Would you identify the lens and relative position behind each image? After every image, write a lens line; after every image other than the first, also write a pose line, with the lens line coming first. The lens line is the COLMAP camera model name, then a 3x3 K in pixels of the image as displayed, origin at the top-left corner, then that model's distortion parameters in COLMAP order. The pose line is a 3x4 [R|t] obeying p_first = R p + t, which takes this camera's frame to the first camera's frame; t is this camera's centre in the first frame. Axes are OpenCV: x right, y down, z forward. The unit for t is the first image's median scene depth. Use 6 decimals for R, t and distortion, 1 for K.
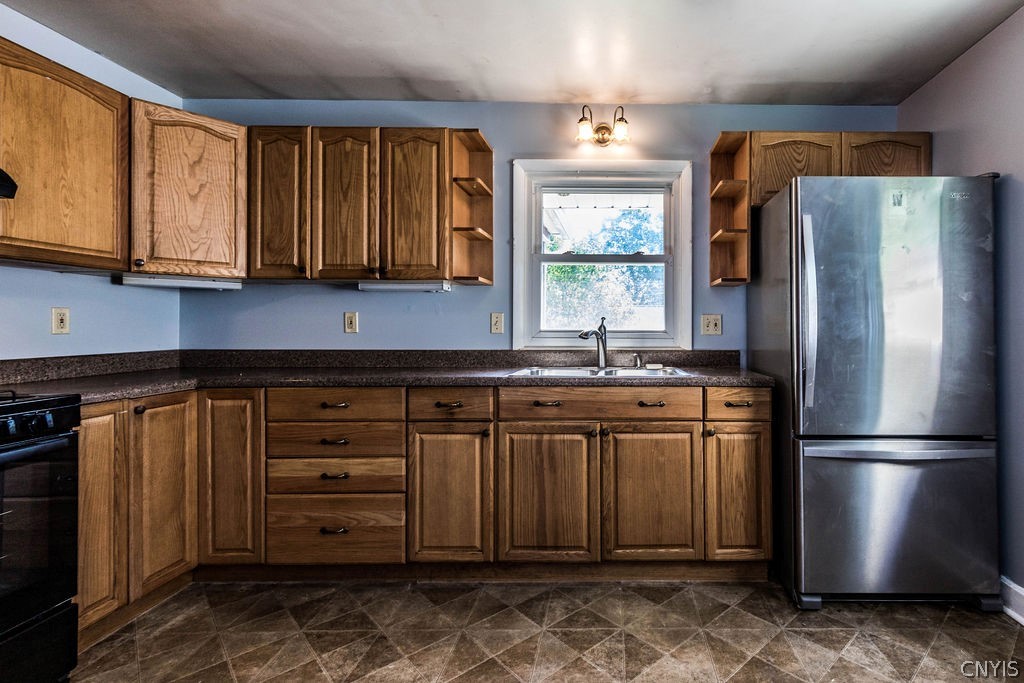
lens RADIAL K [[531.7, 0, 512.1], [0, 531.7, 321.6], [0, 0, 1]] dist [0.004808, 0.000724]
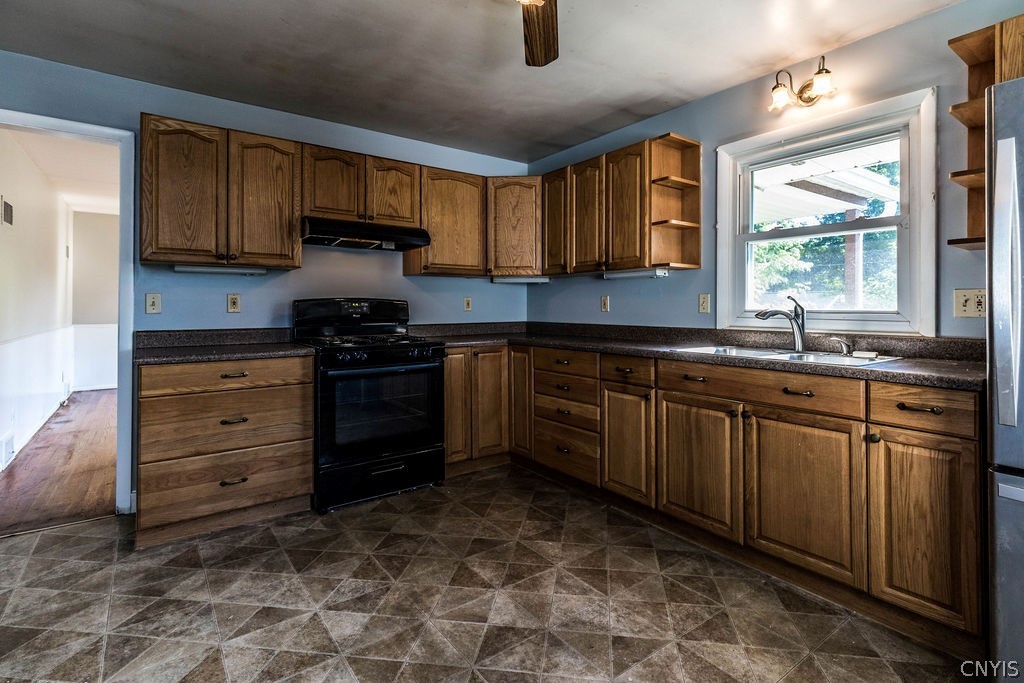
lens RADIAL K [[491.8, 0, 512.0], [0, 491.8, 305.6], [0, 0, 1]] dist [-0.001208, -0.000691]
pose [[0.579593, -0.004001, -0.814896, 0.659043], [0.008796, 0.999960, 0.001346, 0.003045], [0.814859, -0.007948, 0.579605, 0.126144]]
